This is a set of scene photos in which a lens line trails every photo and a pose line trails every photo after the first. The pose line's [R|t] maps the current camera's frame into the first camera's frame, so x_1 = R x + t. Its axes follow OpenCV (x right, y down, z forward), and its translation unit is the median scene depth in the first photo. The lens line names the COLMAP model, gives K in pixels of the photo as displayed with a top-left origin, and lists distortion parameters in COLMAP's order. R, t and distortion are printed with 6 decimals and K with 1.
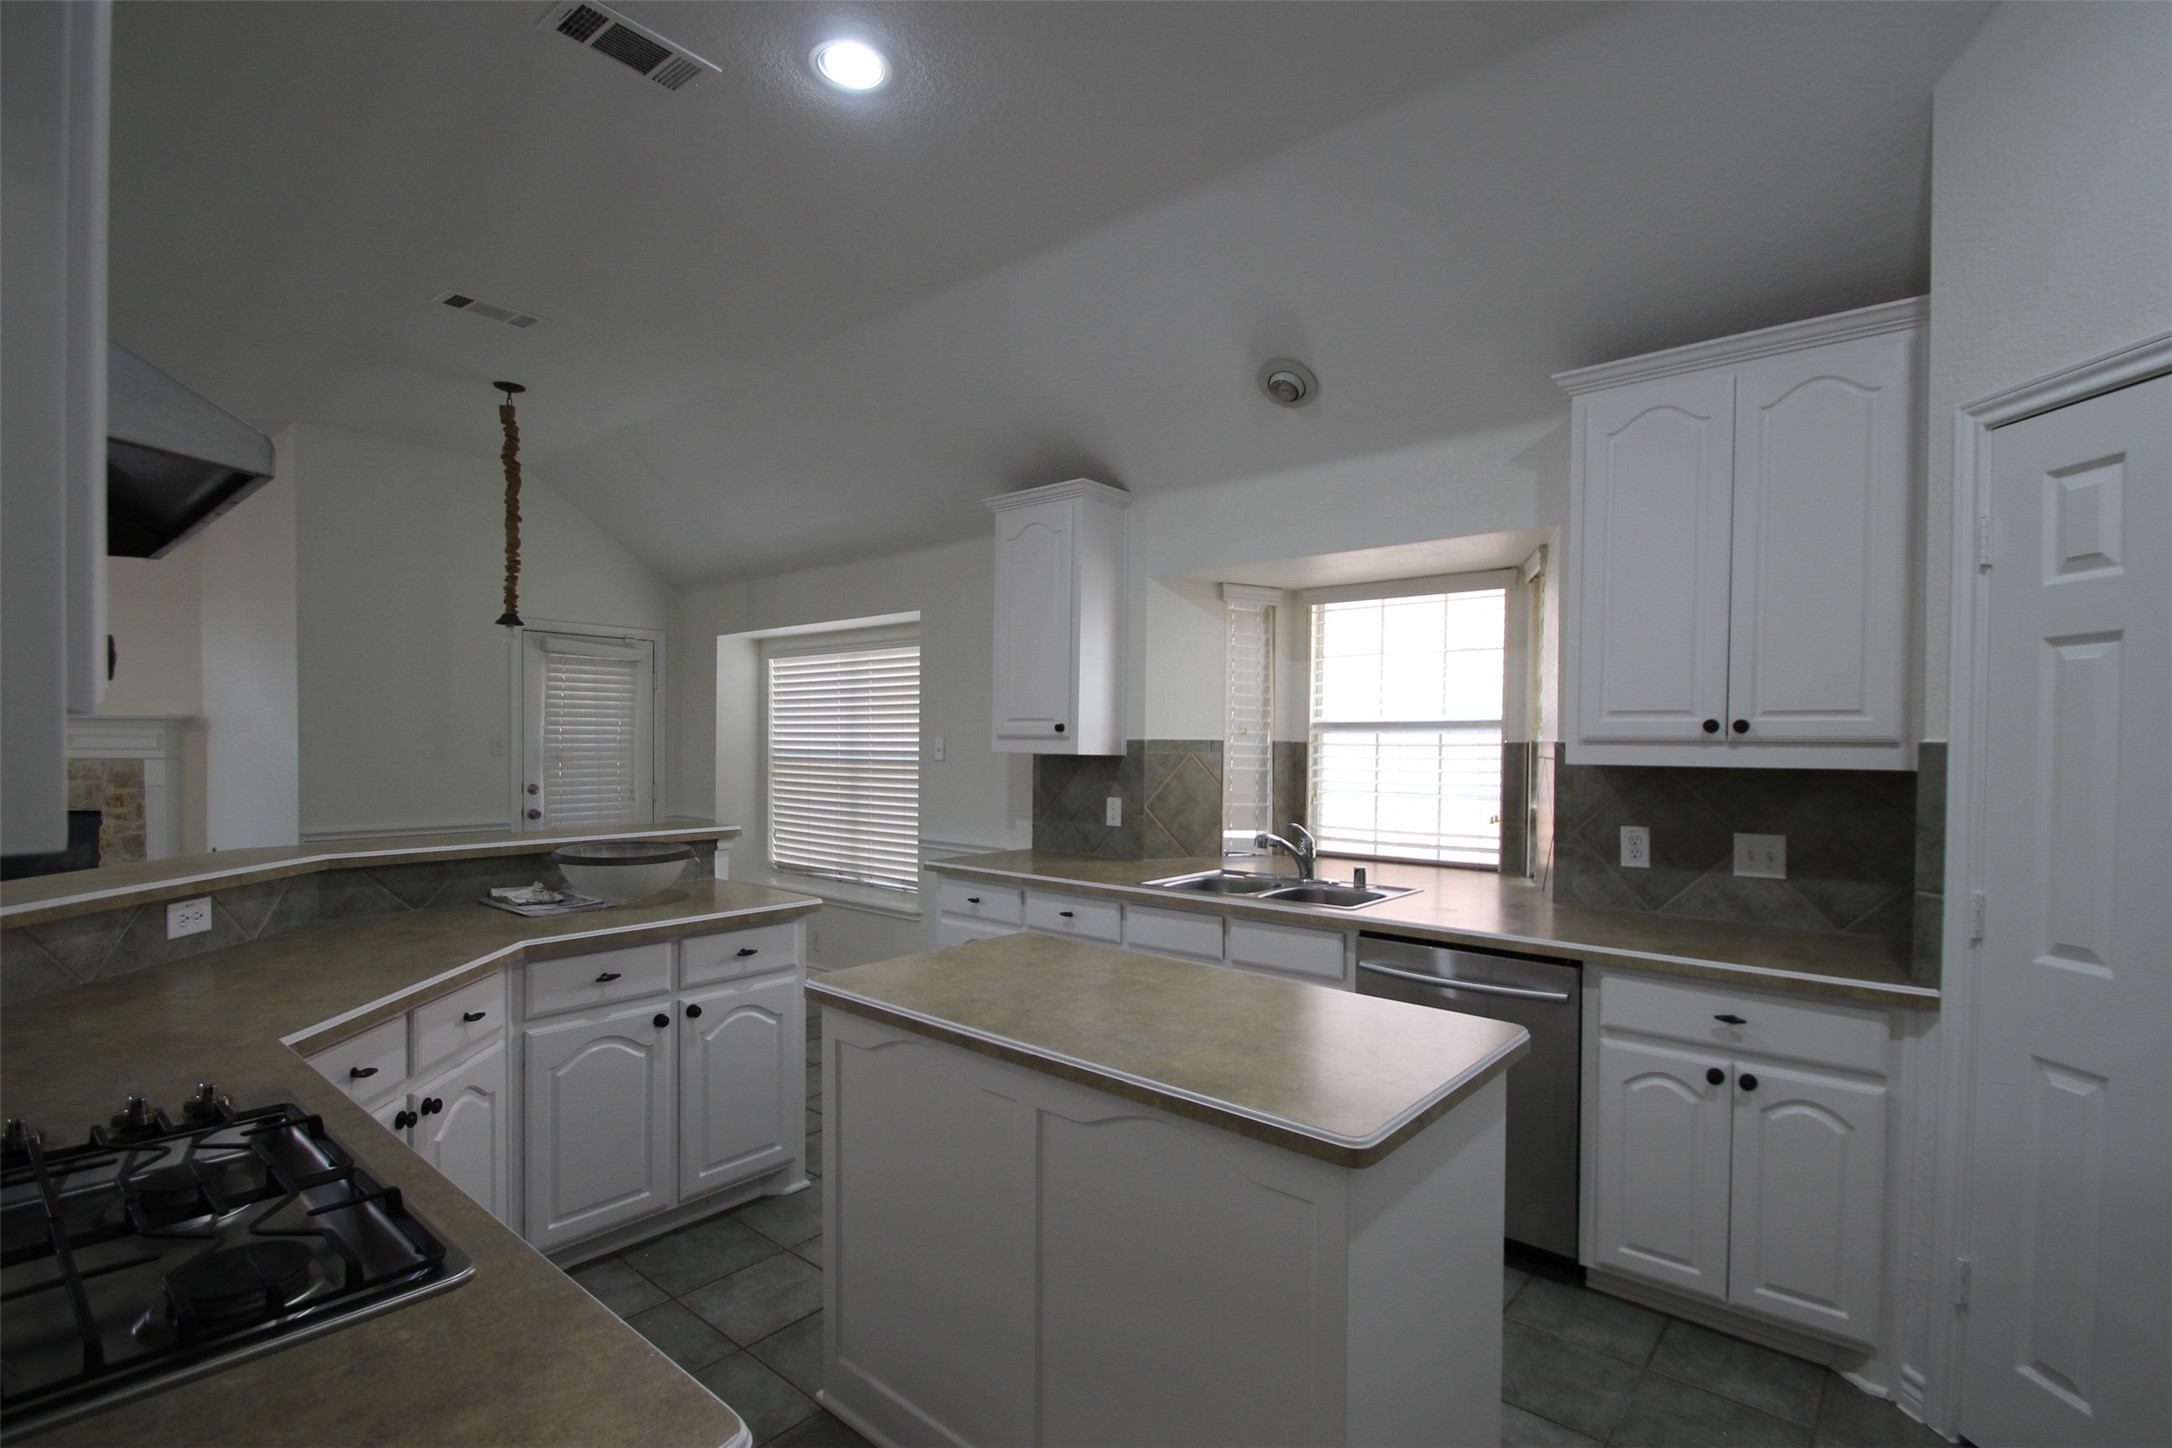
lens RADIAL K [[1017.7, 0, 1099.0], [0, 1017.7, 752.7], [0, 0, 1]] dist [-0.000362, -0.005147]
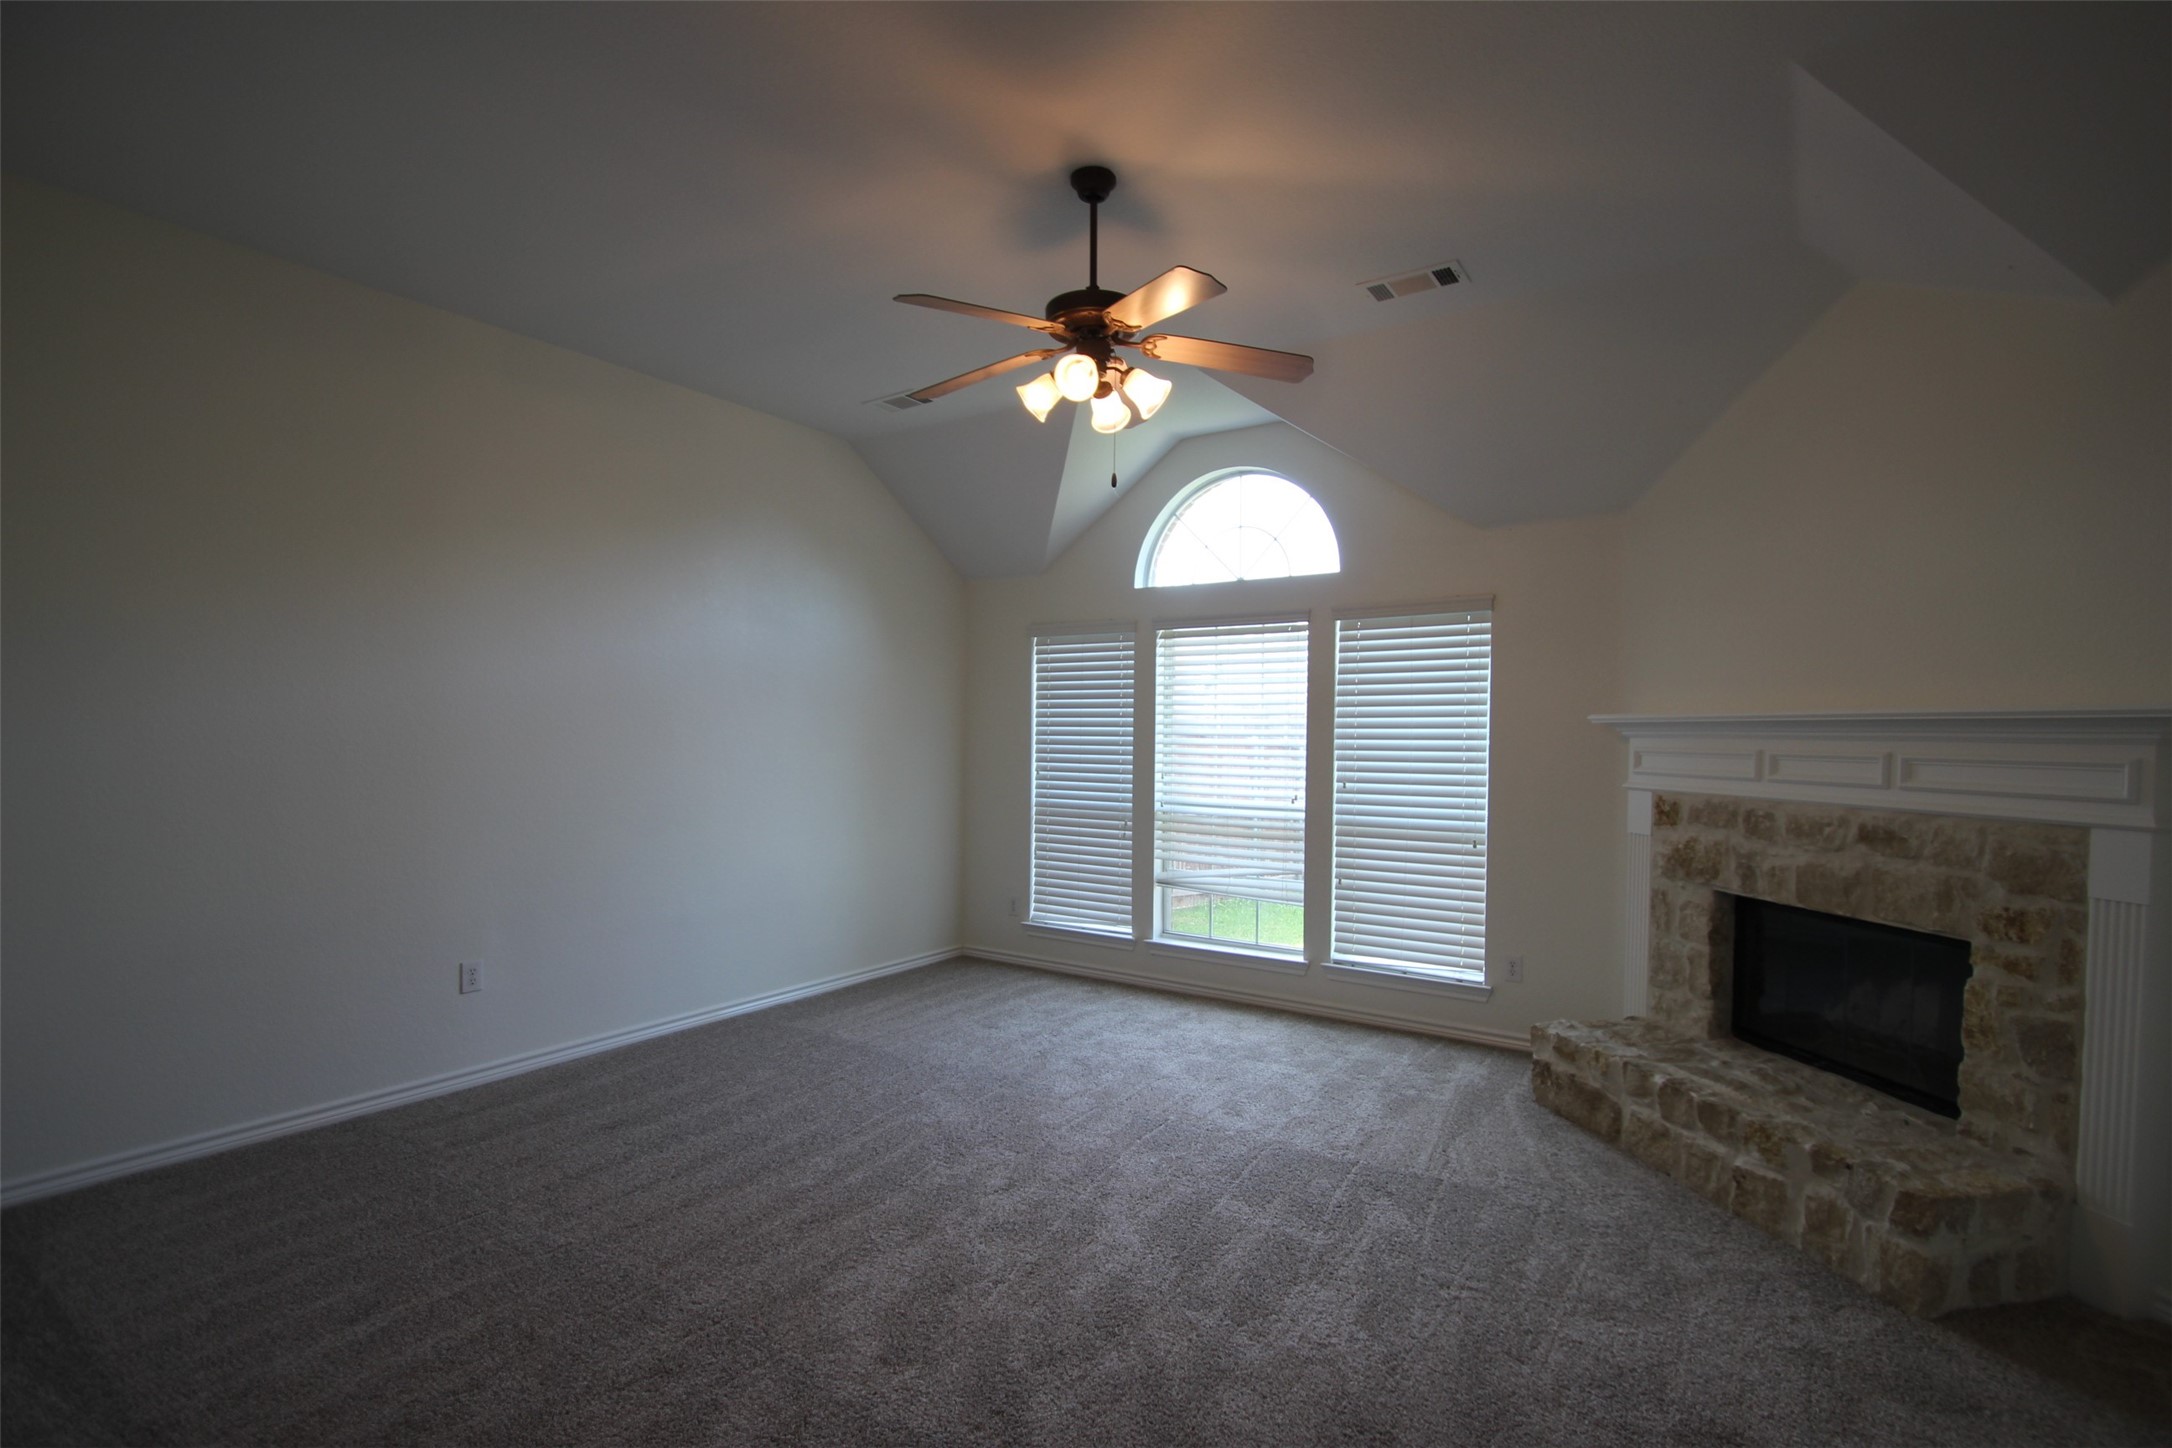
lens RADIAL K [[990.7, 0, 1098.5], [0, 990.7, 762.7], [0, 0, 1]] dist [-0.006413, -0.010304]
pose [[0.123715, 0.025490, -0.991990, -0.633514], [-0.023126, 0.999473, 0.022798, -0.017181], [0.992048, 0.020120, 0.124239, 0.593344]]
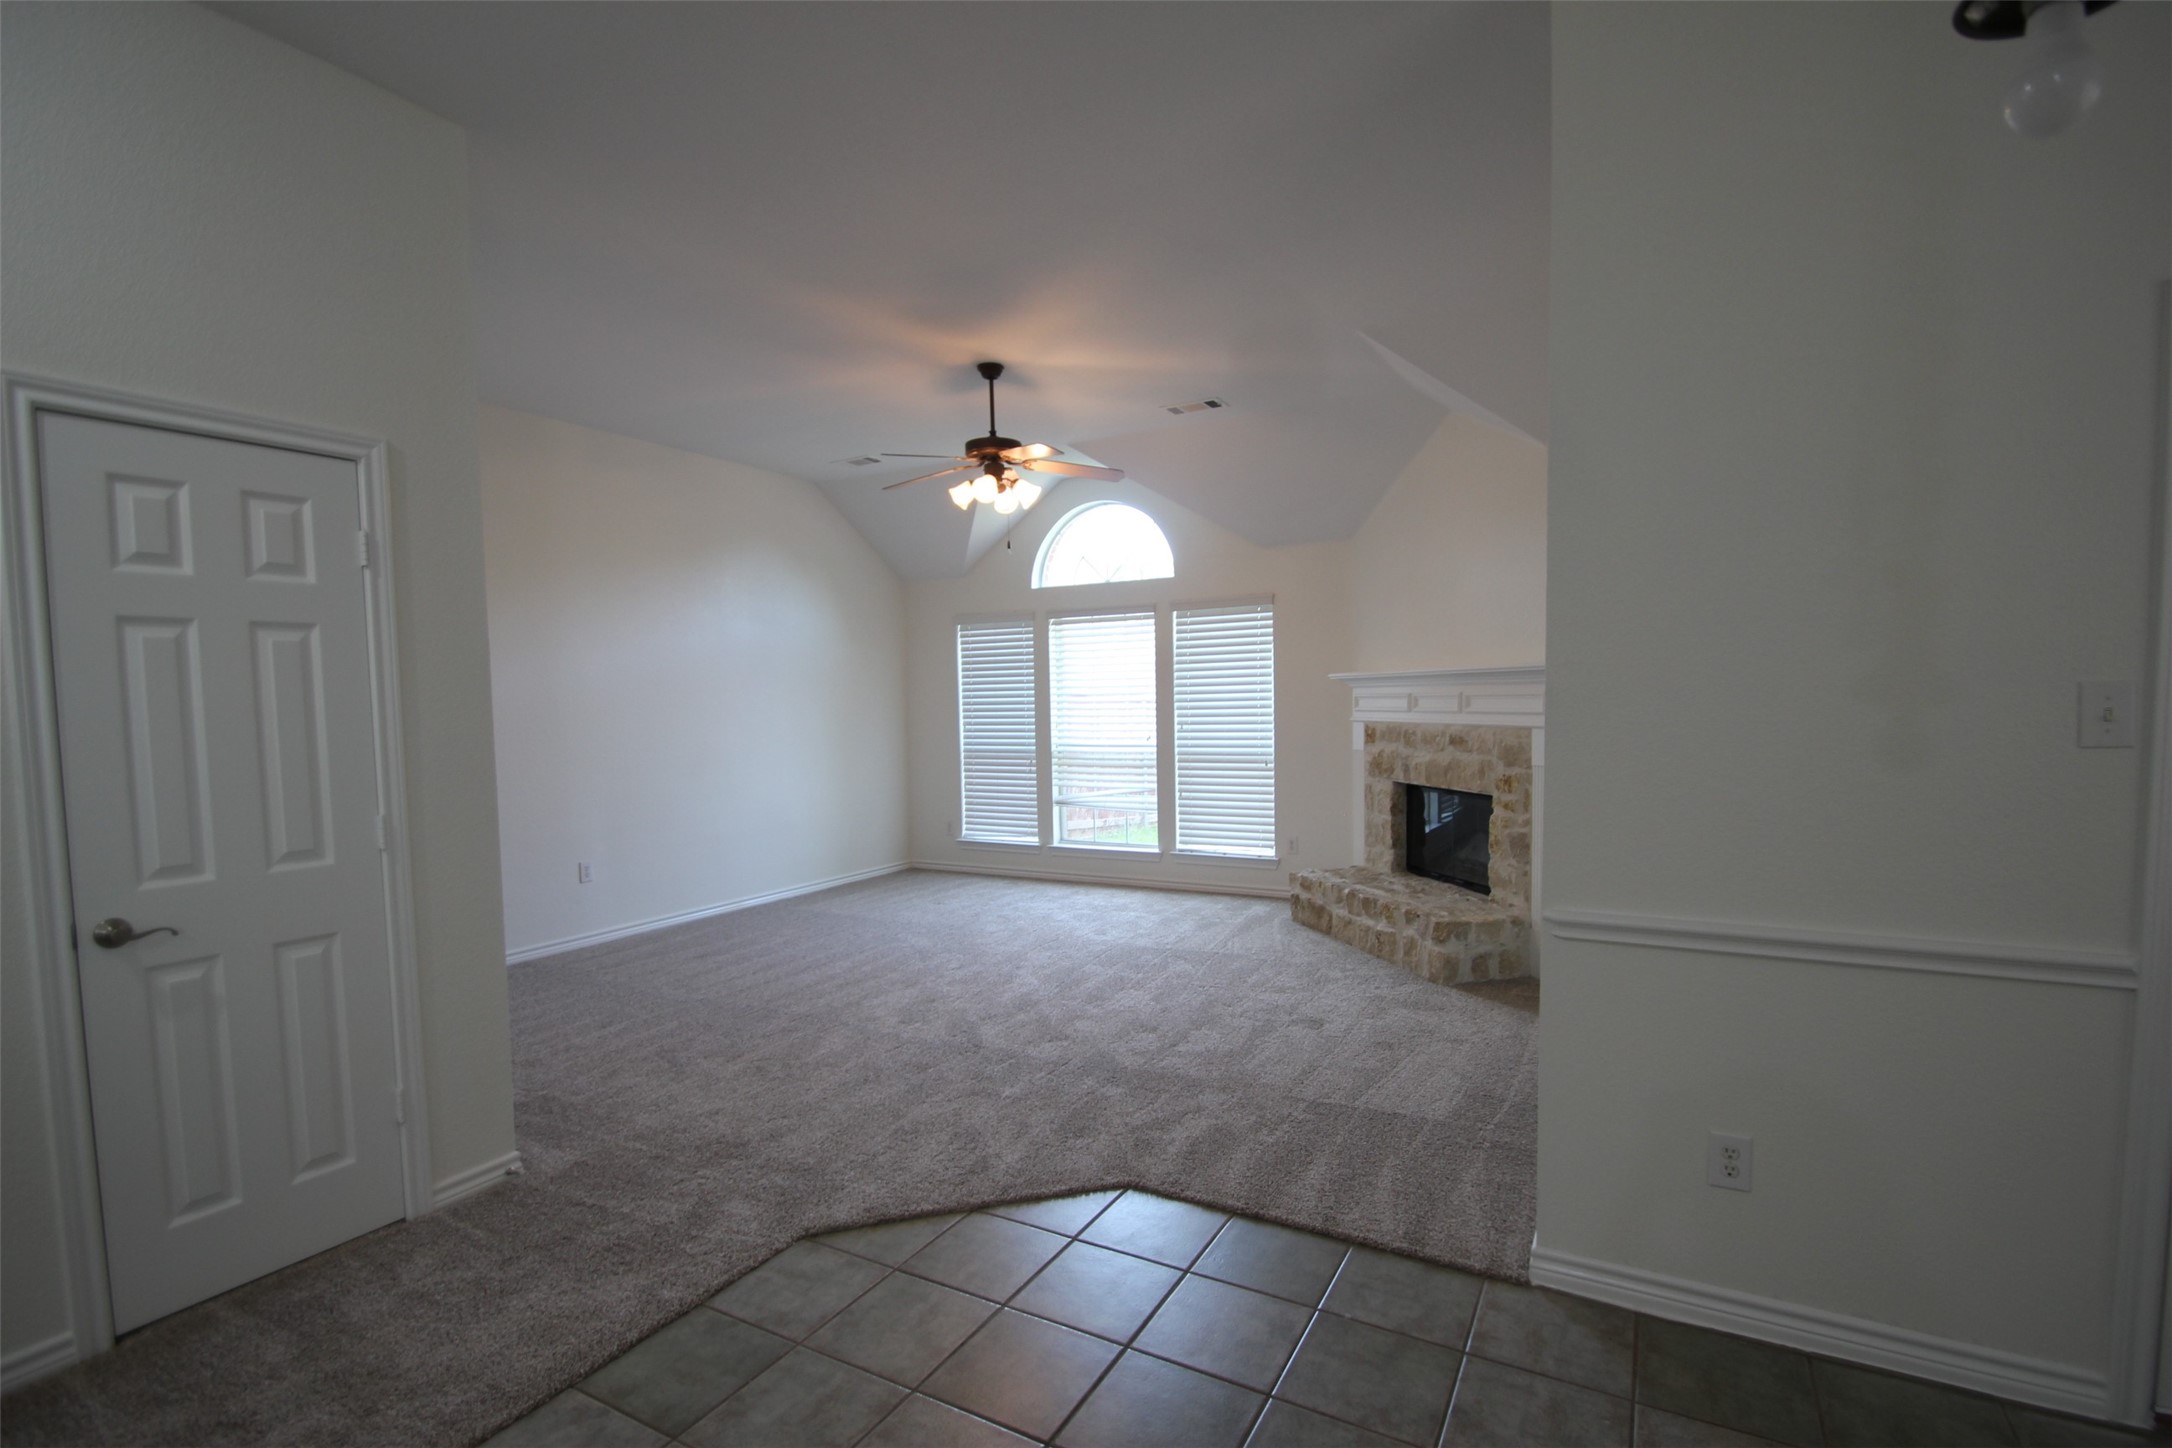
lens RADIAL K [[990.7, 0, 1100.7], [0, 990.7, 765.3], [0, 0, 1]] dist [-0.006413, -0.010304]
pose [[0.207300, 0.057053, -0.976612, -0.329820], [0.005472, 0.998215, 0.059477, -0.010552], [0.978262, -0.017674, 0.206618, 0.563663]]
